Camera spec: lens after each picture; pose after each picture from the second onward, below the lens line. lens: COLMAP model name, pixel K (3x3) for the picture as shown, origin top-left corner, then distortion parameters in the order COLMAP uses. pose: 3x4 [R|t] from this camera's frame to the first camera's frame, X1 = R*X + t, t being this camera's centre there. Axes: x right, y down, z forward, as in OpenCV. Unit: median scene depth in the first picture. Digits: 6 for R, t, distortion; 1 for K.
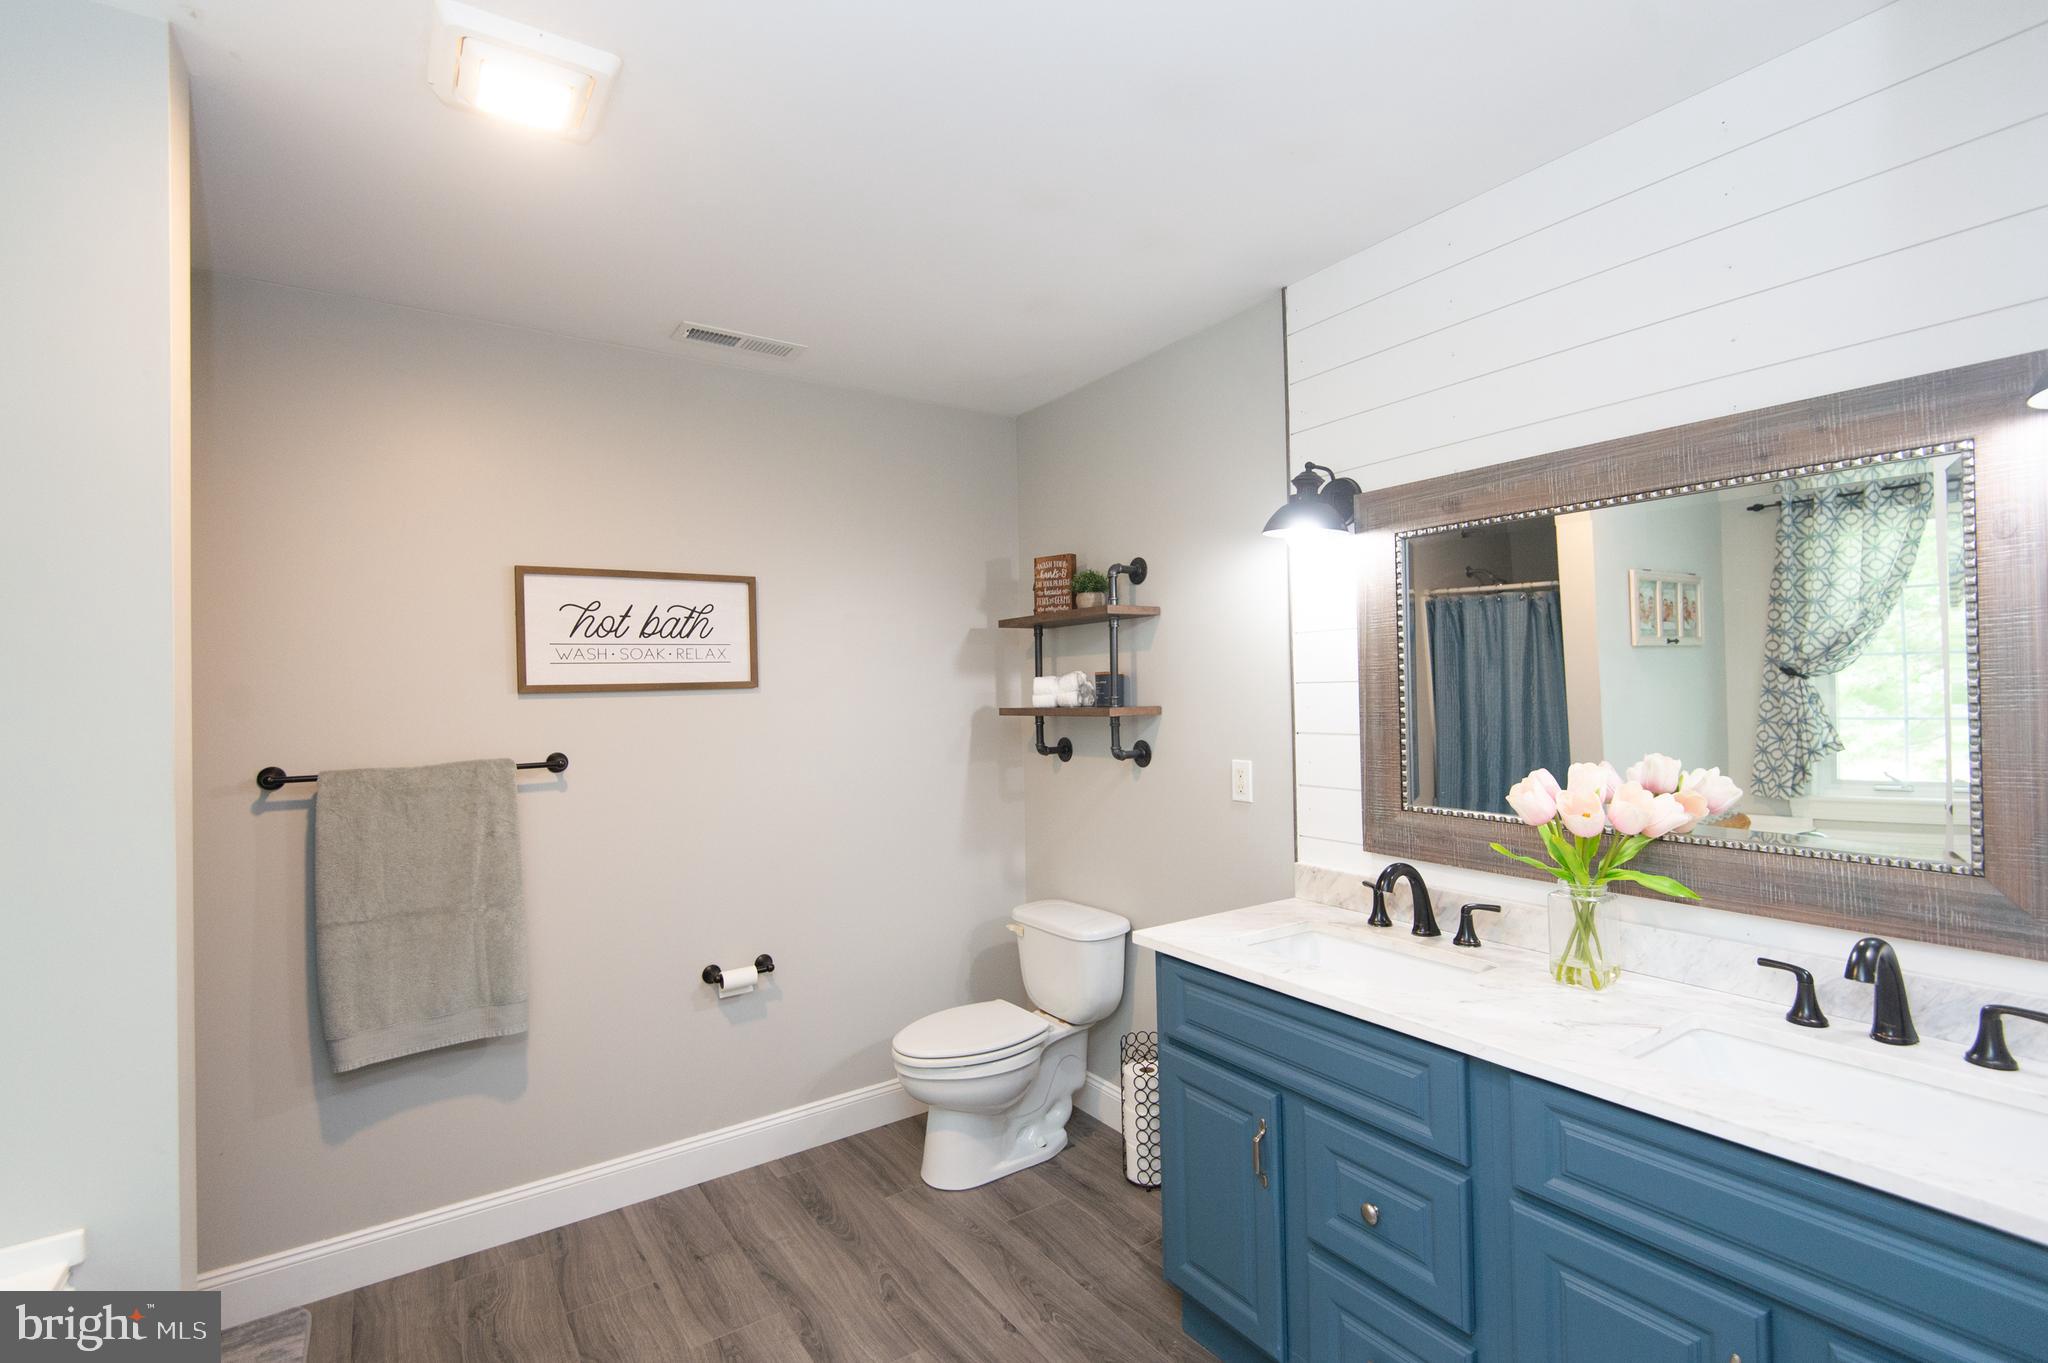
lens RADIAL K [[954.1, 0, 1024.6], [0, 954.1, 674.8], [0, 0, 1]] dist [0.024215, -0.001262]
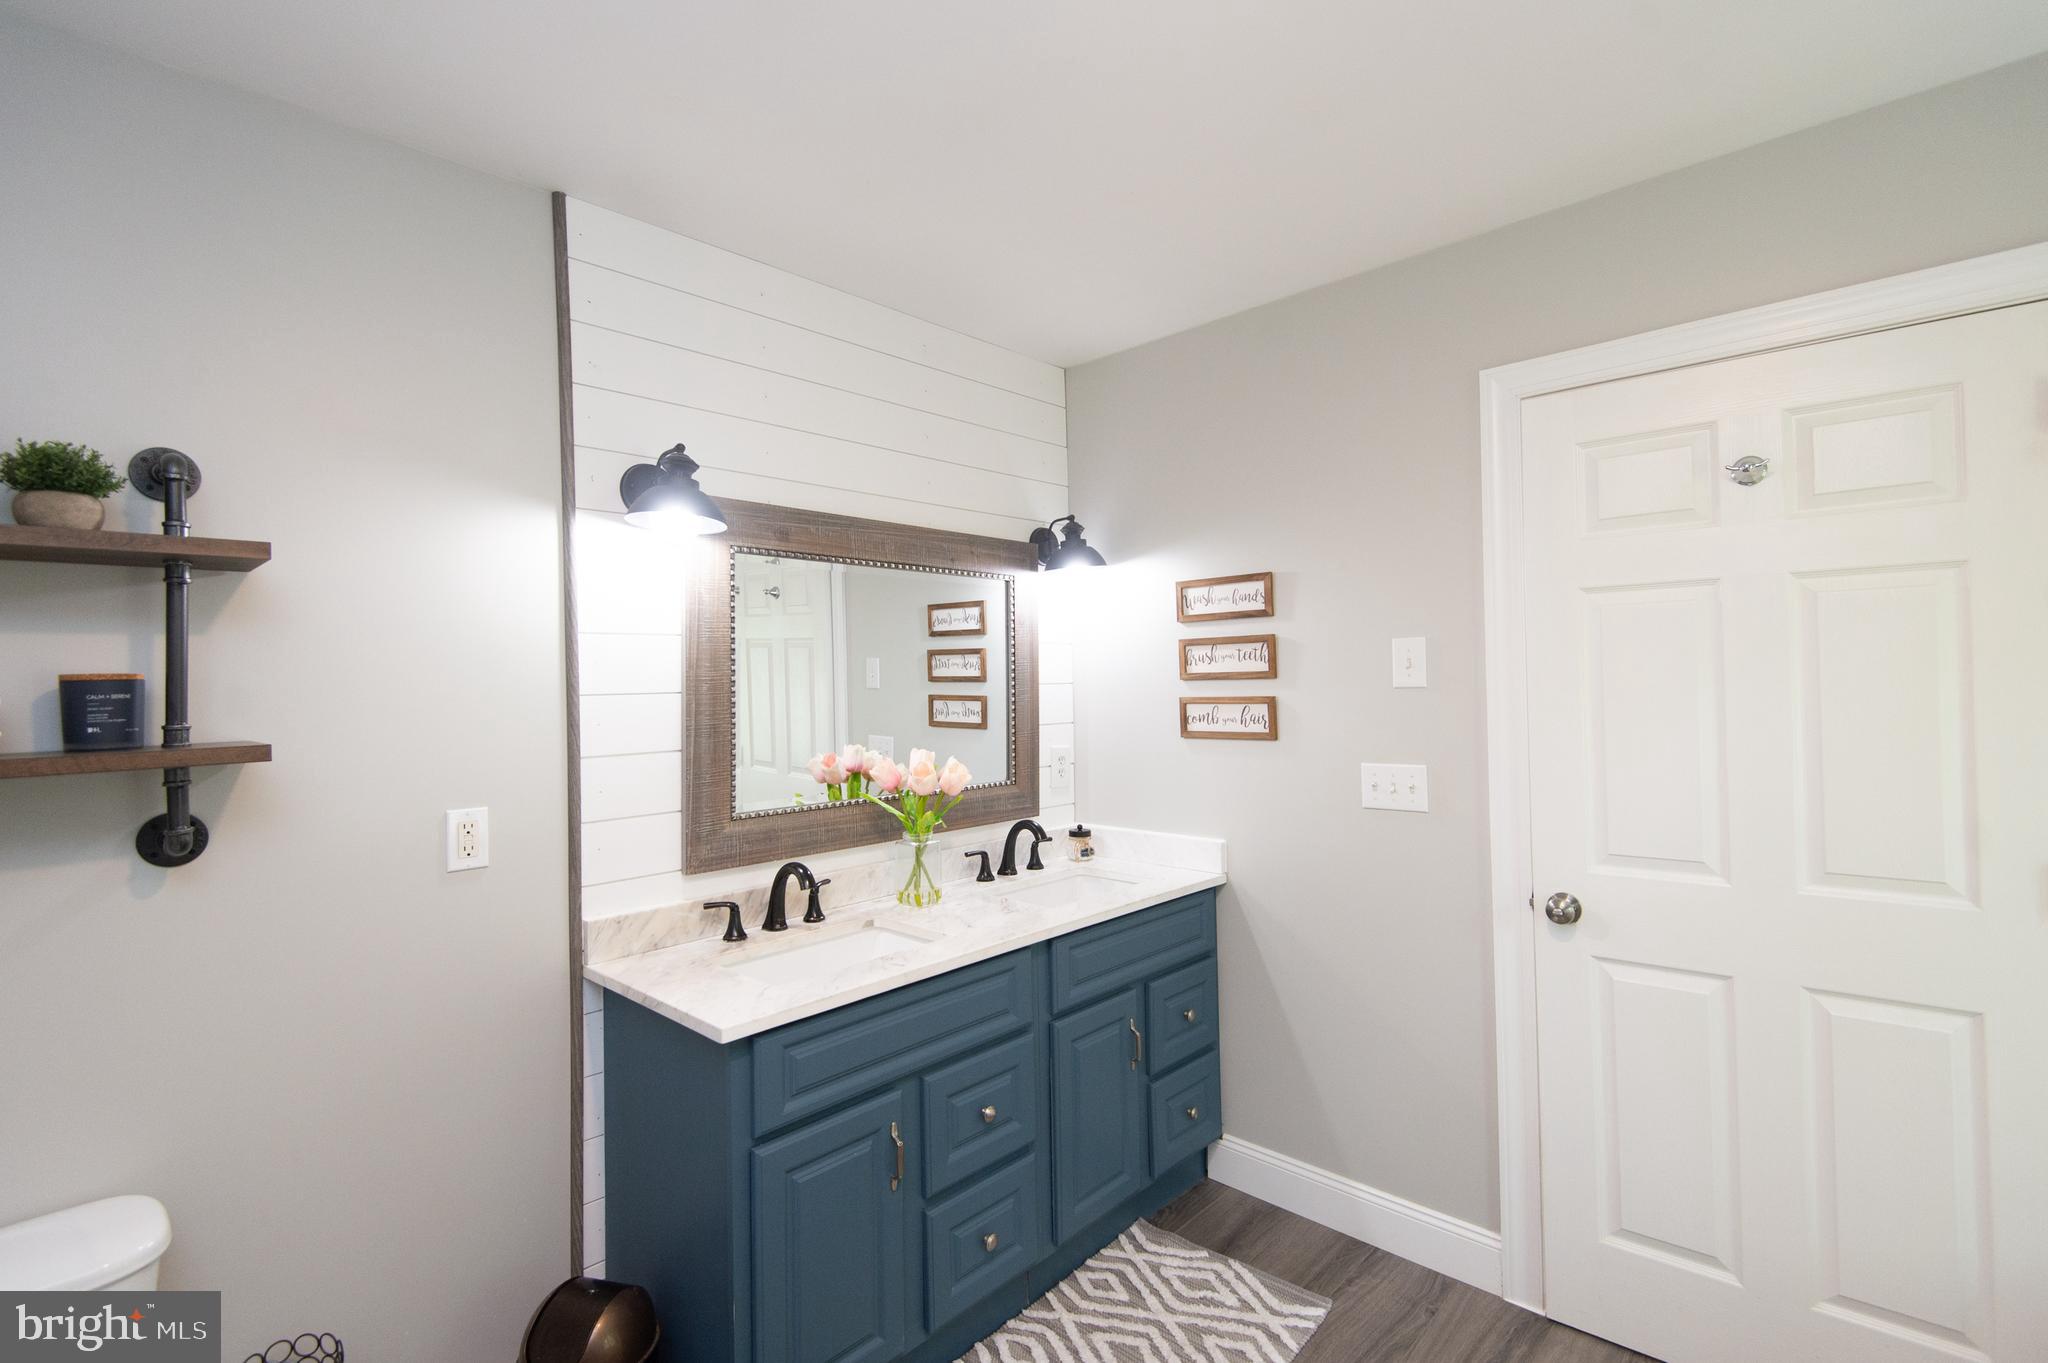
lens RADIAL K [[919.6, 0, 1034.7], [0, 919.6, 680.9], [0, 0, 1]] dist [0.036255, -0.020510]
pose [[-0.222110, 0.024782, 0.974707, -0.661268], [0.010356, 0.999681, -0.023057, 0.021472], [-0.974967, 0.004973, -0.222296, 0.954105]]
